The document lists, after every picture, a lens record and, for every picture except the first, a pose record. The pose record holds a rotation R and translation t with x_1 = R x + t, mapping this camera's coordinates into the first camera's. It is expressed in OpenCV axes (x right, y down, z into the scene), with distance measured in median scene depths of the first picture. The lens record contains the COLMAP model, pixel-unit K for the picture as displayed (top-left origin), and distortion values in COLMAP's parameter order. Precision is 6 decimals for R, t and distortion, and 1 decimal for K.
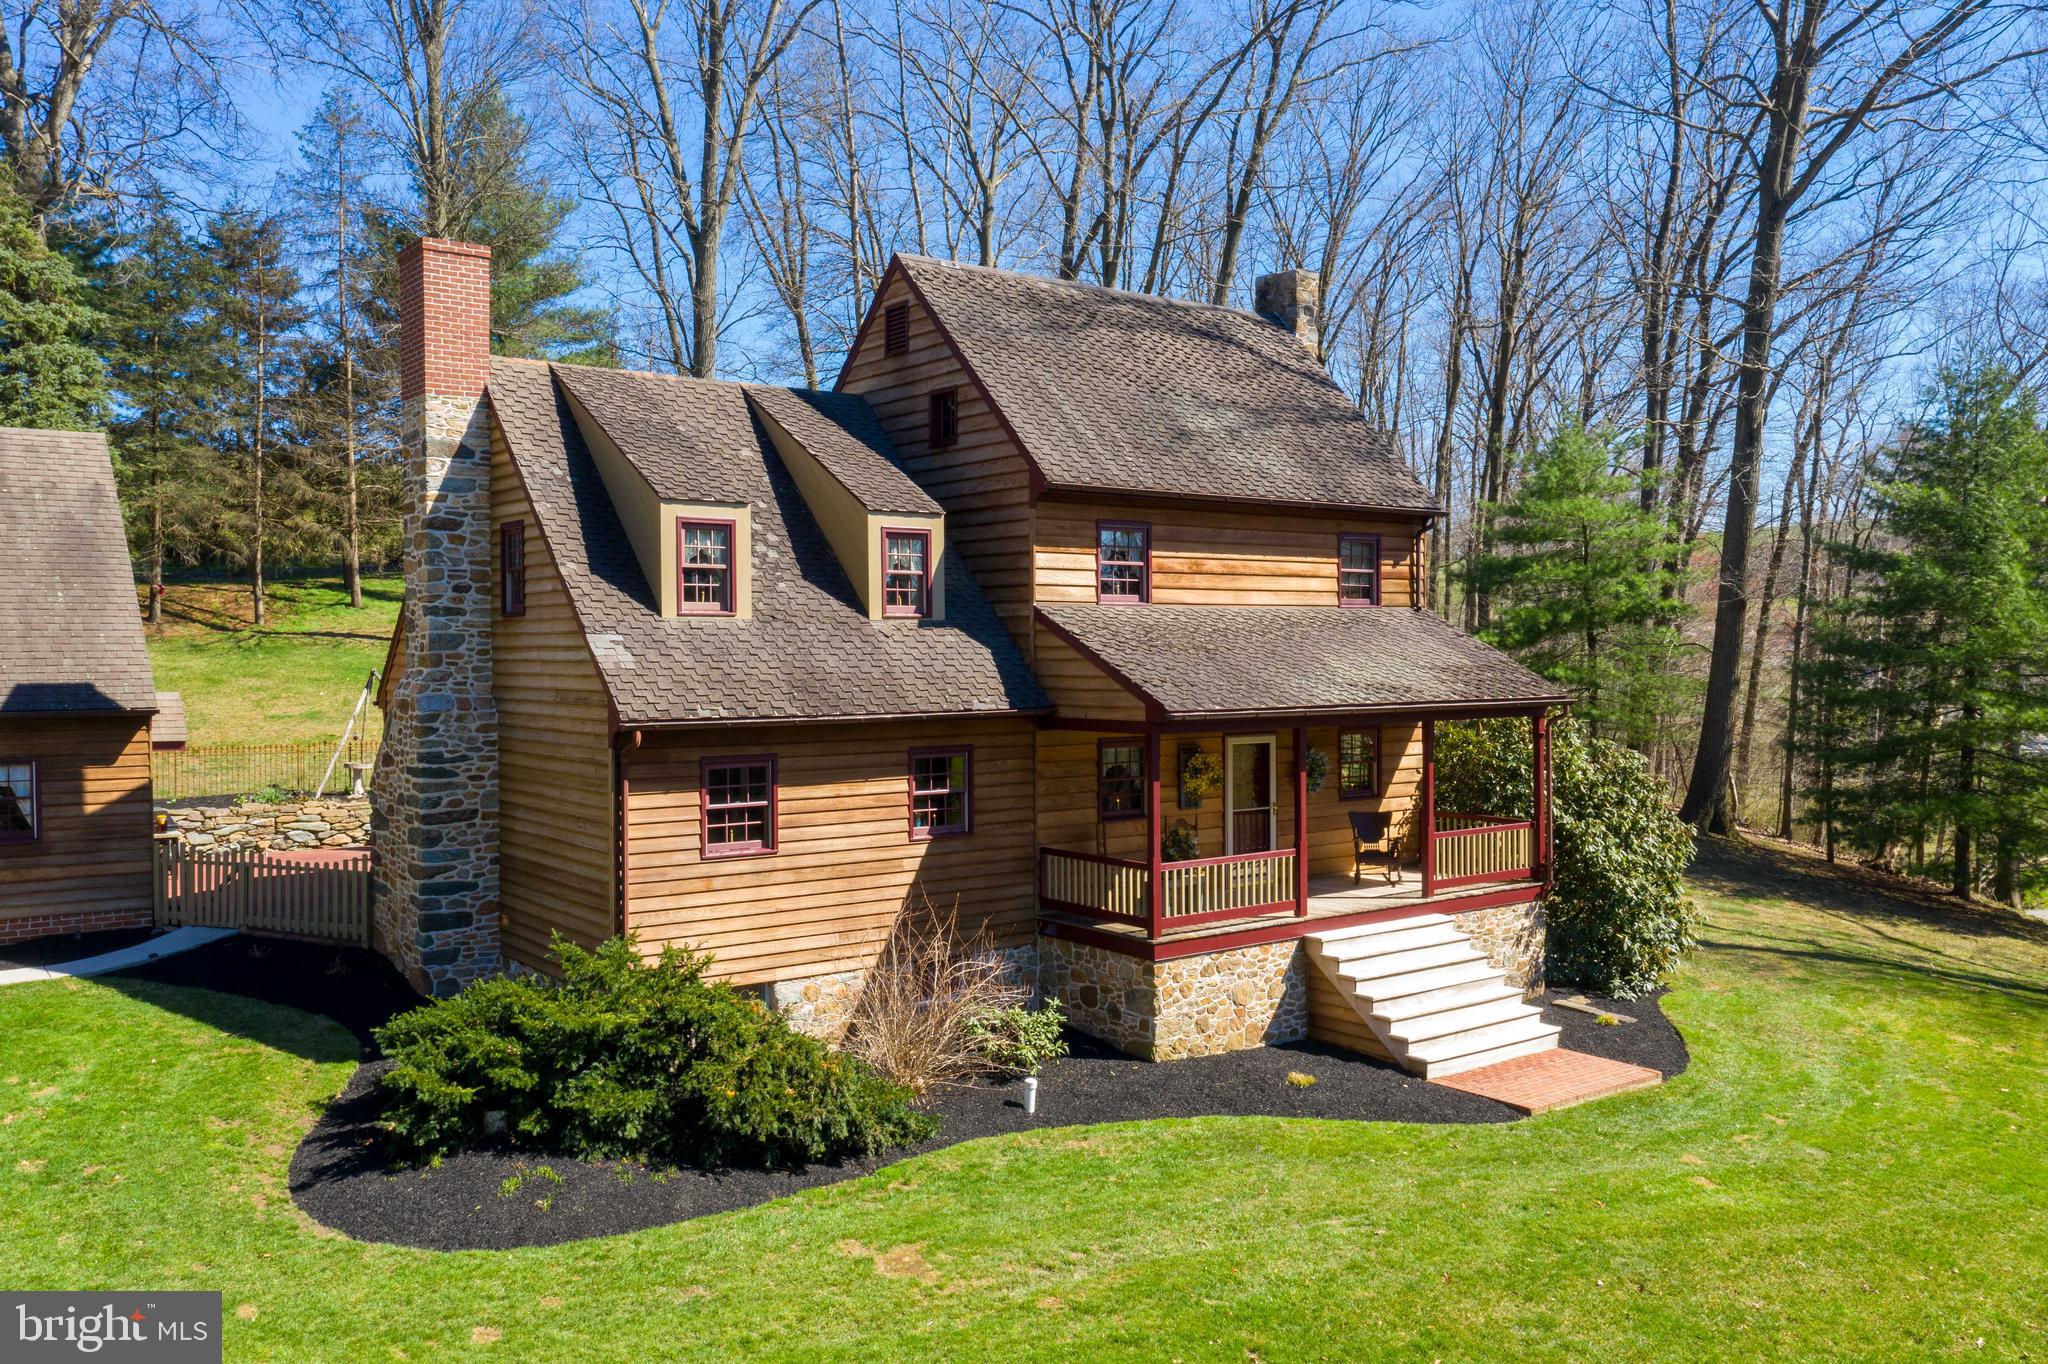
lens RADIAL K [[1623.1, 0, 1017.5], [0, 1623.1, 679.0], [0, 0, 1]] dist [0.001367, -0.002565]
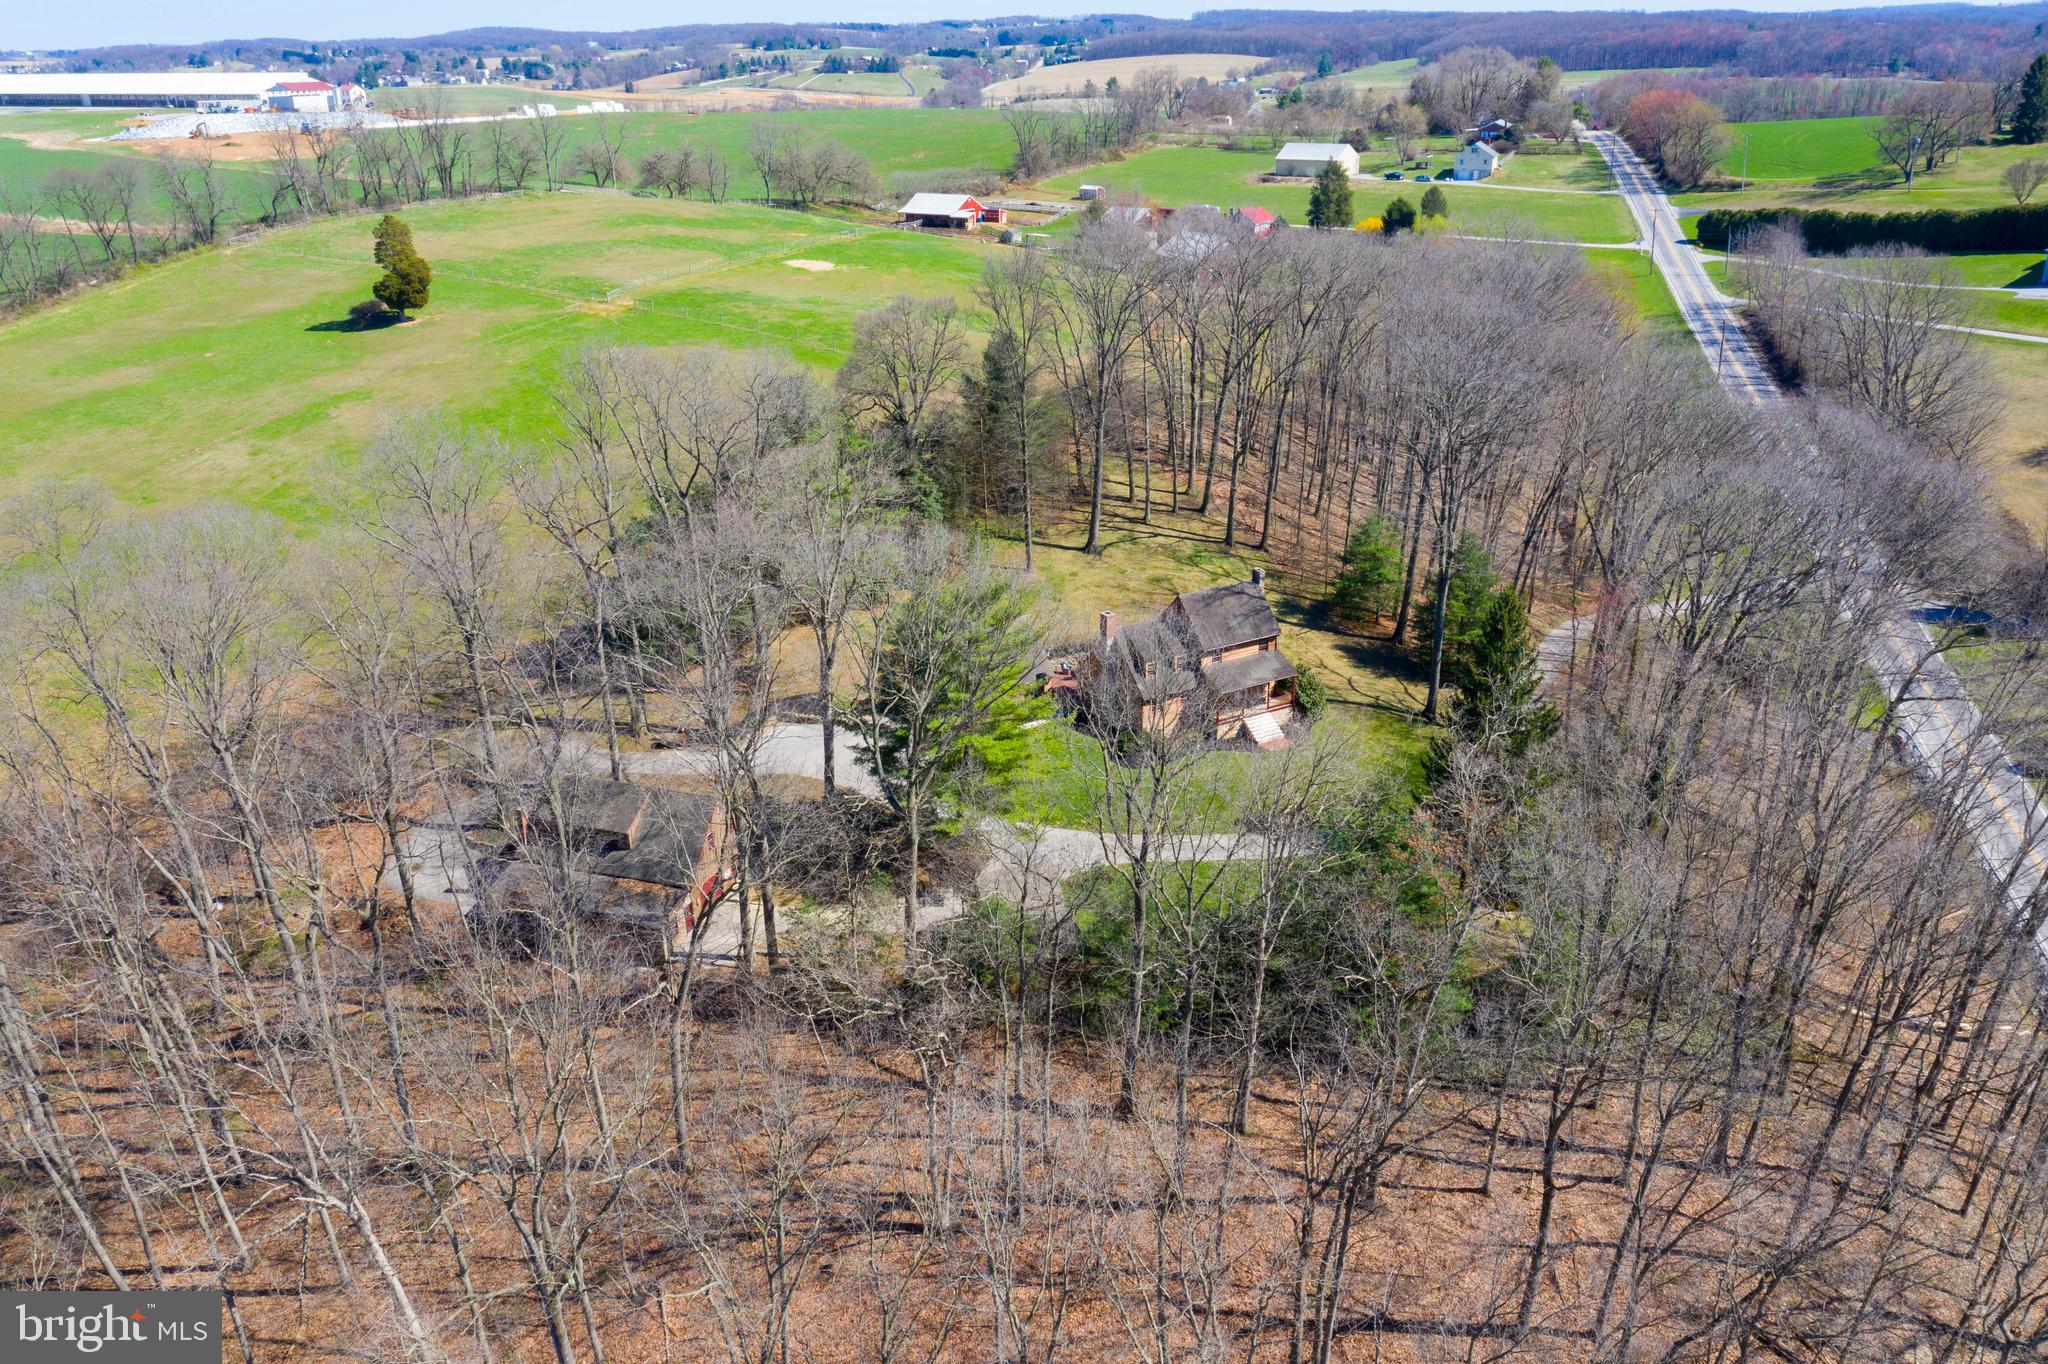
lens RADIAL K [[1623.1, 0, 1023.8], [0, 1623.1, 683.8], [0, 0, 1]] dist [0.001367, -0.002565]
pose [[0.994427, 0.028758, -0.101432, -0.035280], [0.008798, 0.936091, 0.351649, -2.241340], [0.105062, -0.350582, 0.930620, -5.007329]]
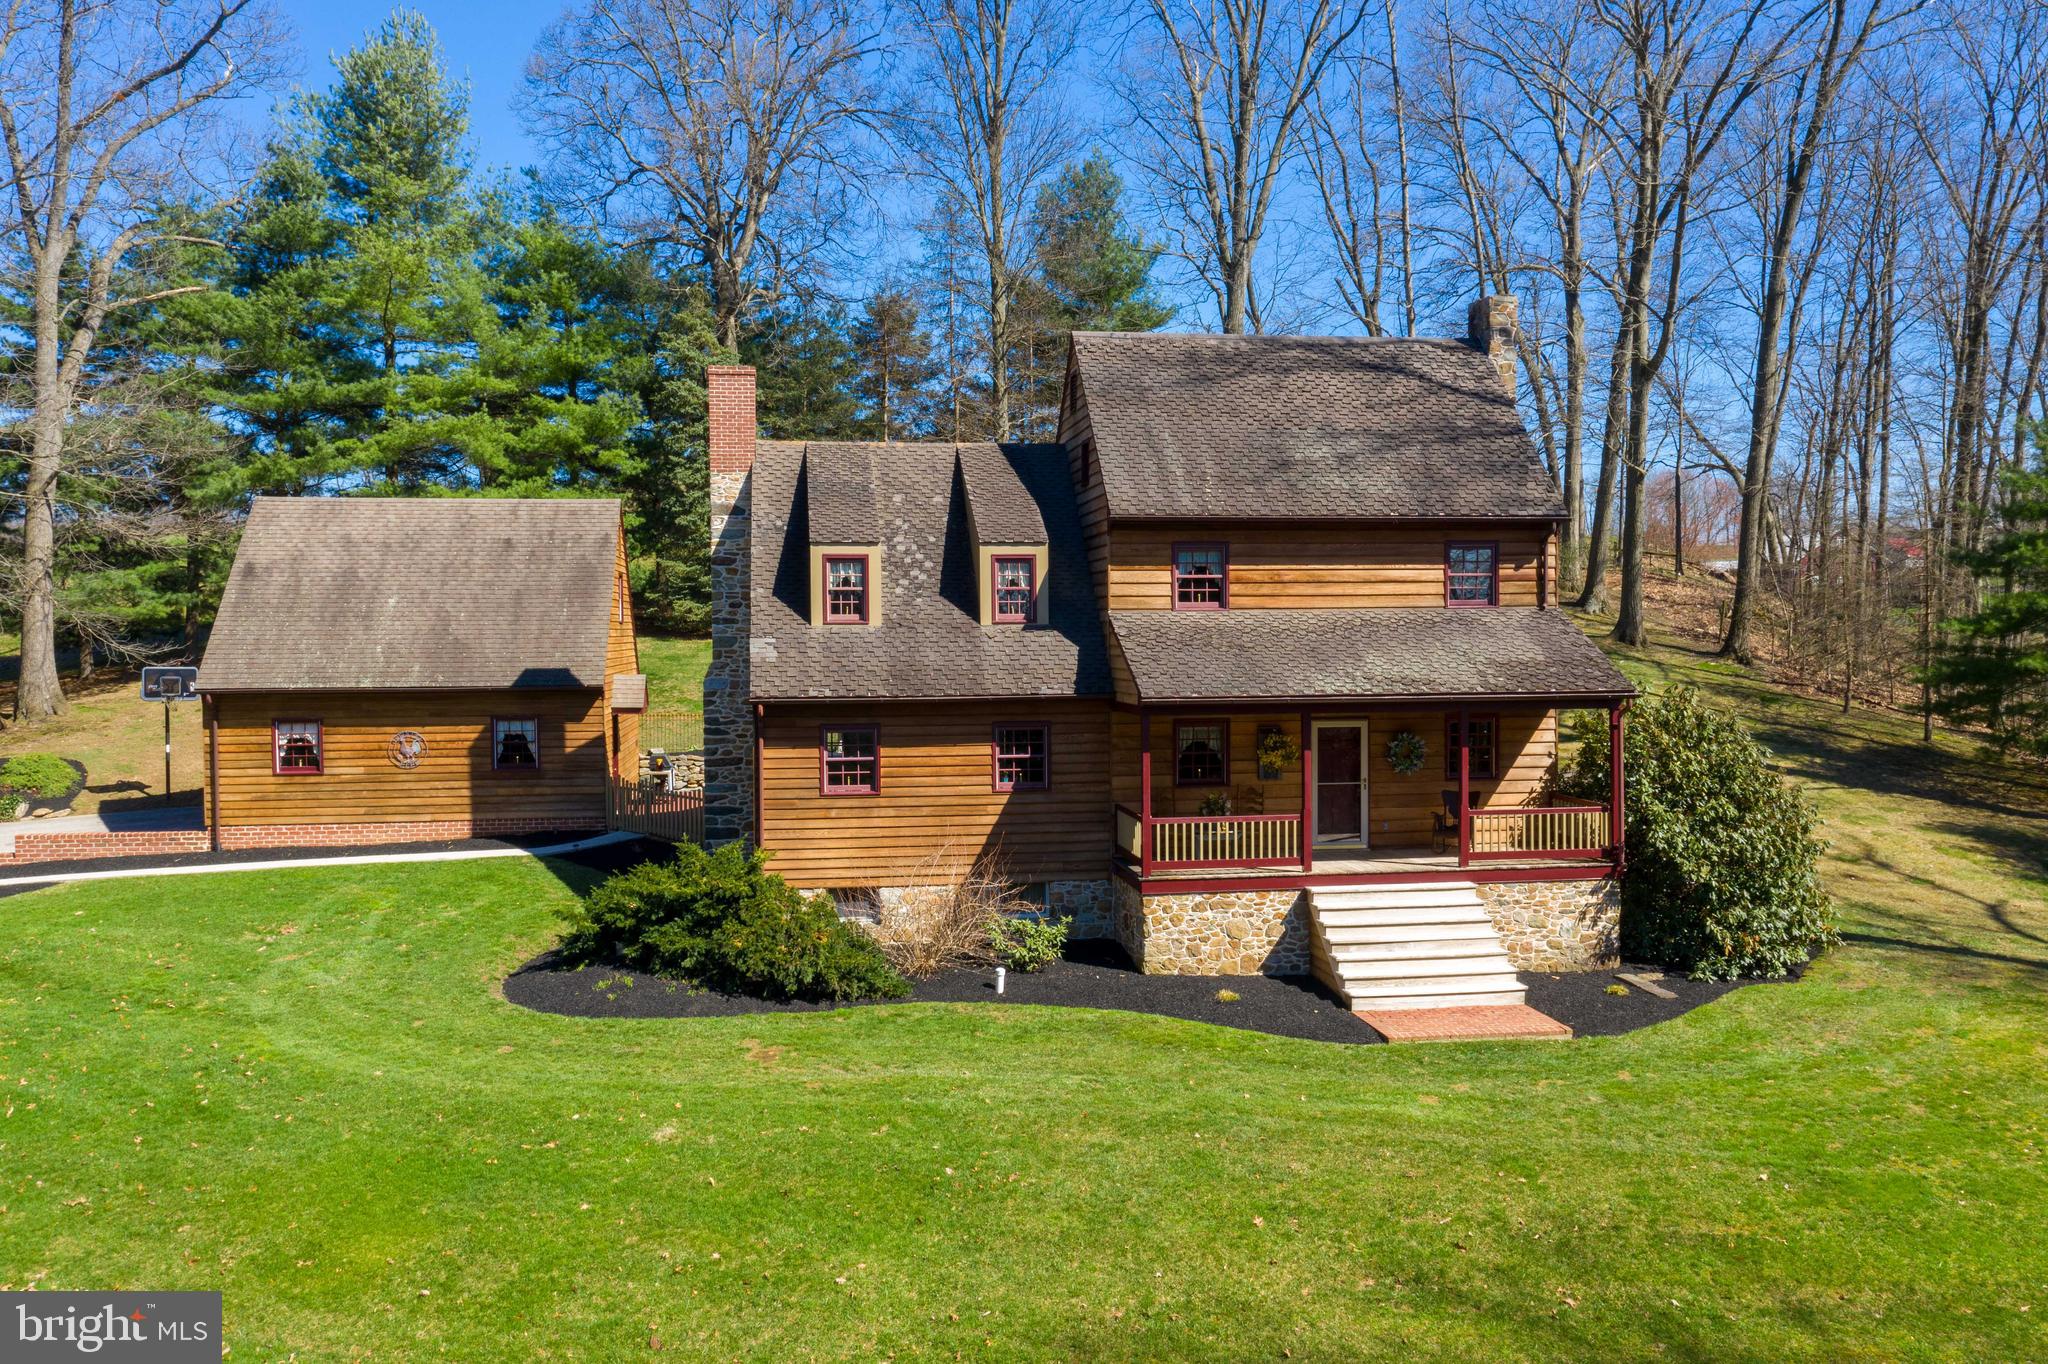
lens RADIAL K [[1623.1, 0, 1030.5], [0, 1623.1, 674.4], [0, 0, 1]] dist [0.001367, -0.002565]
pose [[0.877123, 0.009226, -0.480177, 0.586362], [-0.004949, 0.999936, 0.010174, -0.010013], [0.480240, -0.006547, 0.877113, -0.146347]]
